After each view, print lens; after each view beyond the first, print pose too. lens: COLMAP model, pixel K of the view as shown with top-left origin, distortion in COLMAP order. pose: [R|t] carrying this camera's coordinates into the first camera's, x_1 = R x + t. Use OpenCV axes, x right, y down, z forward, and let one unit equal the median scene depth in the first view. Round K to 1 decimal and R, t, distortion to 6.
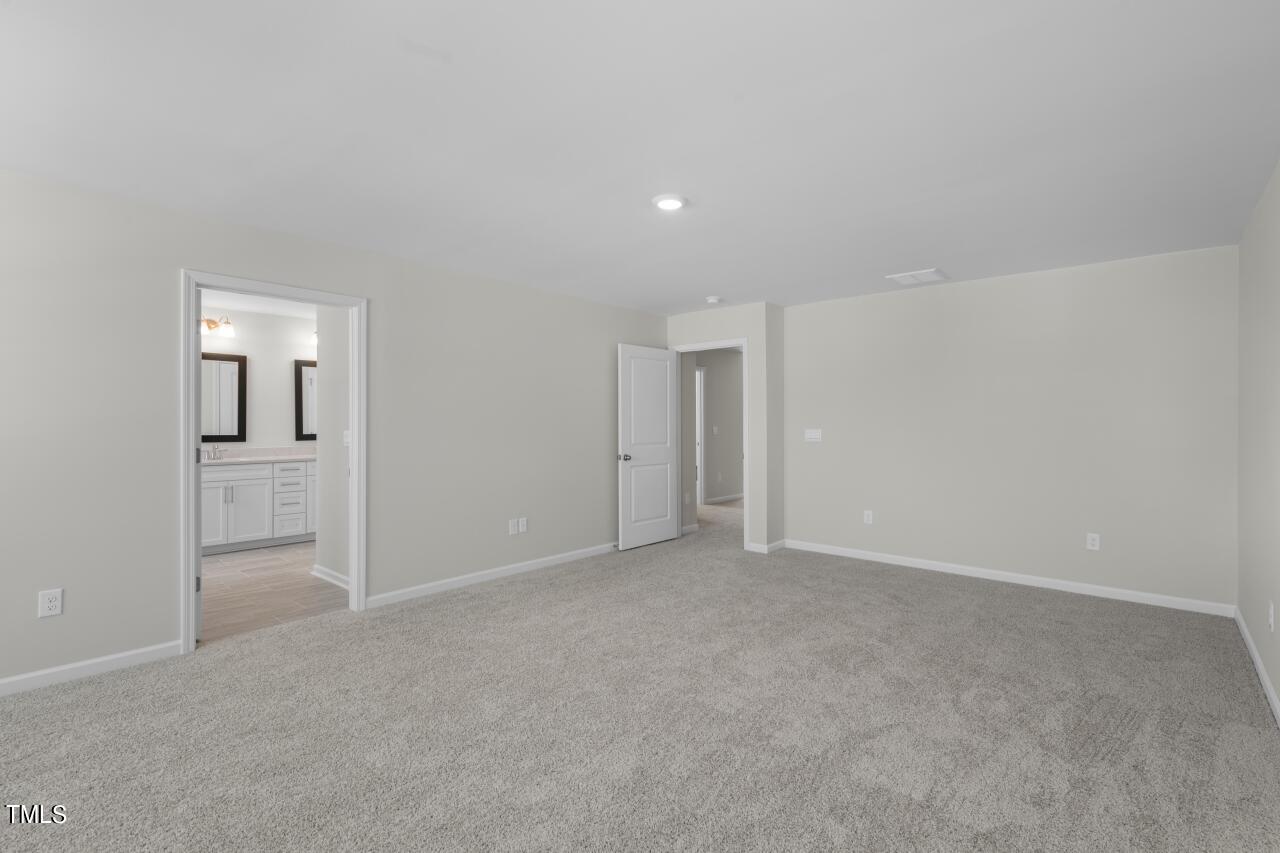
lens RADIAL K [[588.3, 0, 666.6], [0, 588.3, 414.4], [0, 0, 1]] dist [0.009868, -0.003424]
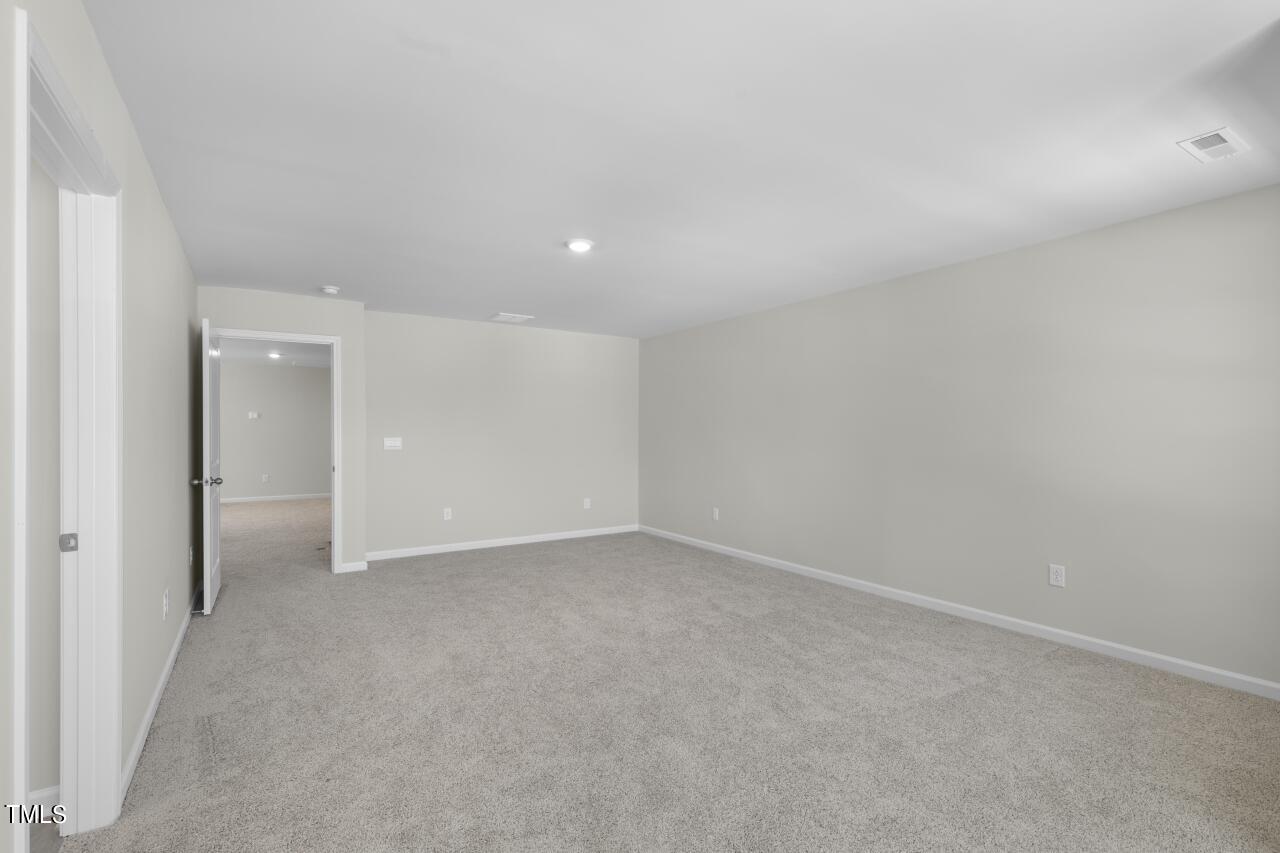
lens RADIAL K [[588.3, 0, 639.6], [0, 588.3, 431.1], [0, 0, 1]] dist [0.009868, -0.003424]
pose [[0.278670, -0.005578, 0.960371, -0.760929], [-0.013218, 0.999866, 0.009643, -0.001534], [-0.960296, -0.015382, 0.278559, 0.391235]]
